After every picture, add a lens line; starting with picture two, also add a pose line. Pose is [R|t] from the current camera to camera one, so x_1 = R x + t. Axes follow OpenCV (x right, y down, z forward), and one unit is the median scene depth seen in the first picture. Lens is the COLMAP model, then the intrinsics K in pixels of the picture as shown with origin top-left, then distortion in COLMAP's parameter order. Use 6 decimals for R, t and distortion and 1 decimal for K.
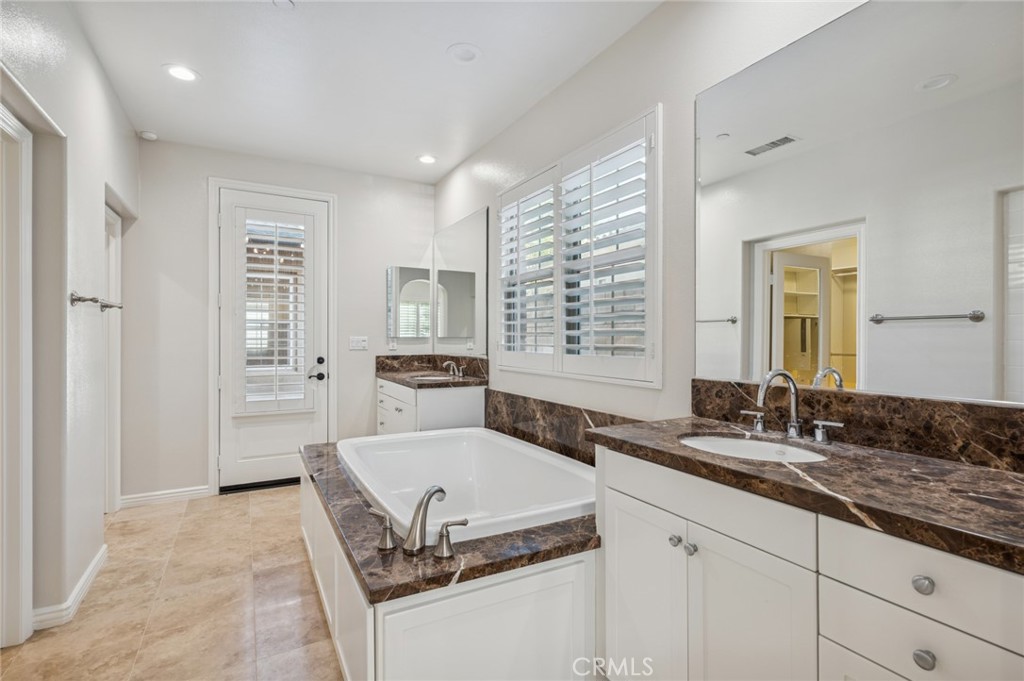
lens RADIAL K [[499.1, 0, 510.2], [0, 499.1, 341.5], [0, 0, 1]] dist [0.004821, 0.000441]
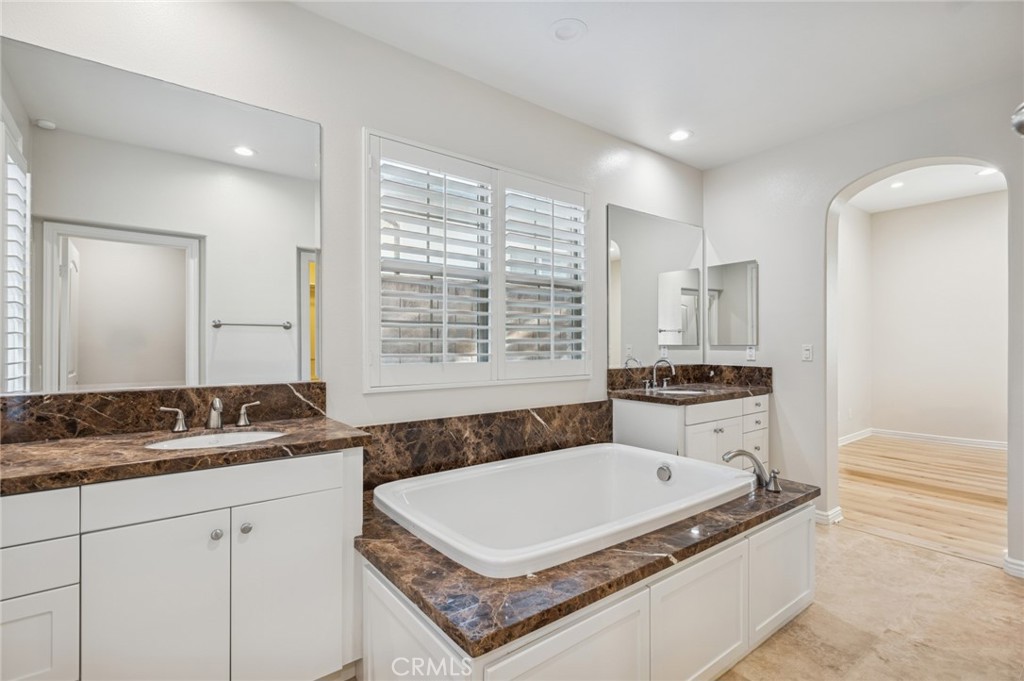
lens RADIAL K [[499.1, 0, 510.3], [0, 499.1, 338.0], [0, 0, 1]] dist [0.004821, 0.000441]
pose [[-0.173731, 0.002611, 0.984790, -0.915130], [0.004319, 0.999989, -0.001889, -0.022572], [-0.984784, 0.003925, -0.173741, 1.184275]]
